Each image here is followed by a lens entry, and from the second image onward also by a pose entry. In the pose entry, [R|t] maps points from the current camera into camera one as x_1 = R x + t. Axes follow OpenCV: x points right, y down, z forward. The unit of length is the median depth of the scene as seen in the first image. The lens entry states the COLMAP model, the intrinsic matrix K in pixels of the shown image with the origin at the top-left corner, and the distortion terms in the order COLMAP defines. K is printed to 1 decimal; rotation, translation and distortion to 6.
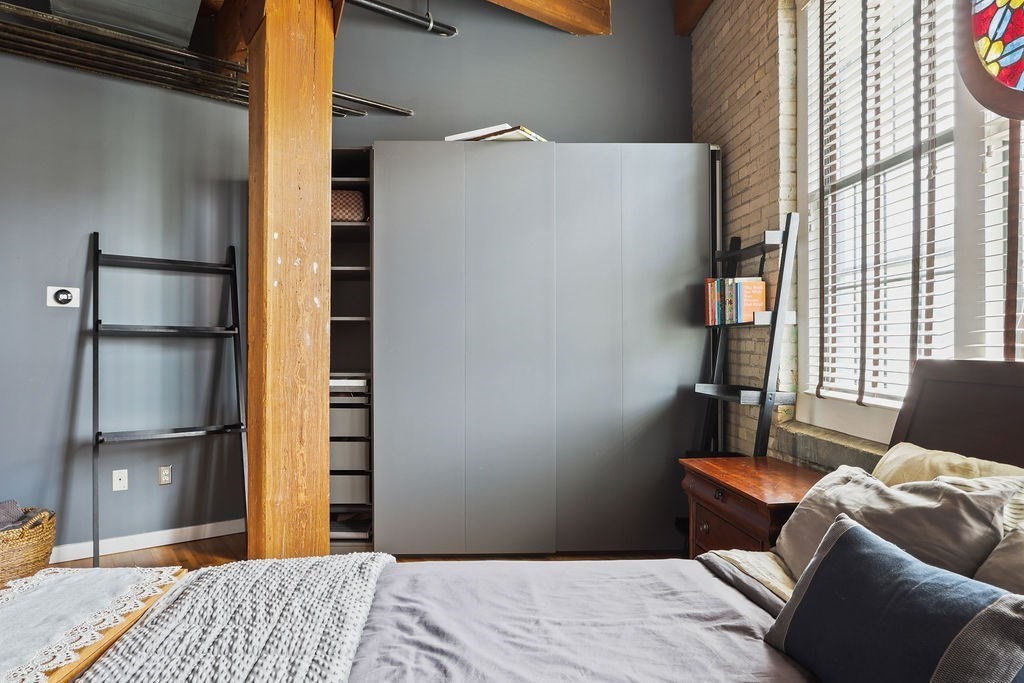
lens RADIAL K [[573.3, 0, 511.3], [0, 573.3, 347.1], [0, 0, 1]] dist [-0.008142, -0.000558]
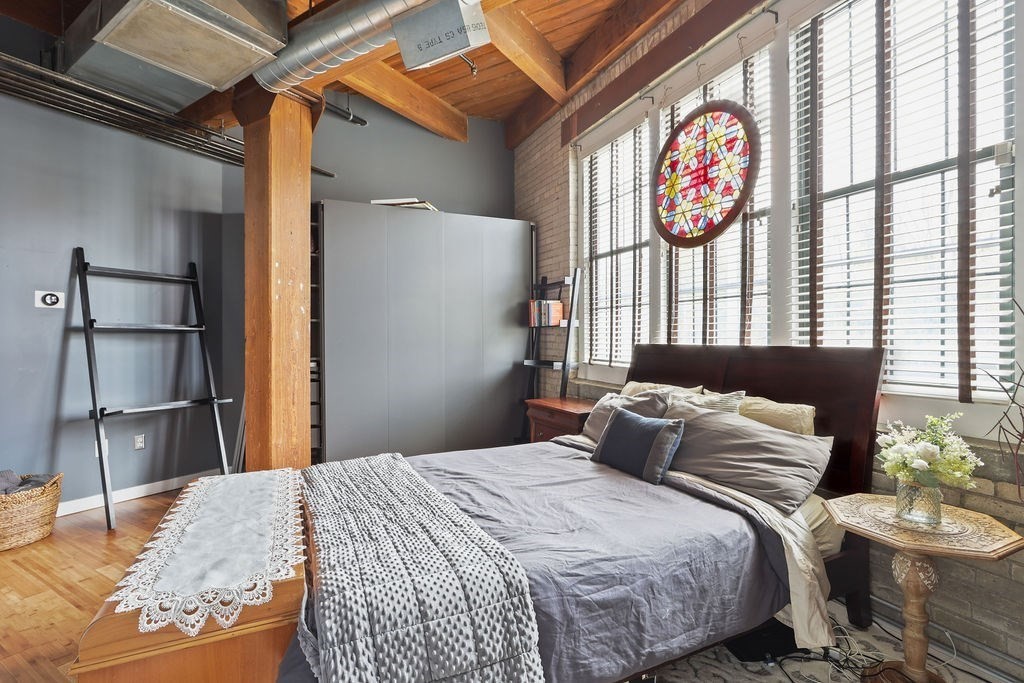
lens RADIAL K [[481.4, 0, 511.8], [0, 481.4, 343.8], [0, 0, 1]] dist [-0.013650, 0.001991]
pose [[0.915396, -0.007800, 0.402479, -0.339690], [0.004362, 0.999946, 0.009458, 0.000745], [-0.402531, -0.006902, 0.915380, -0.364309]]
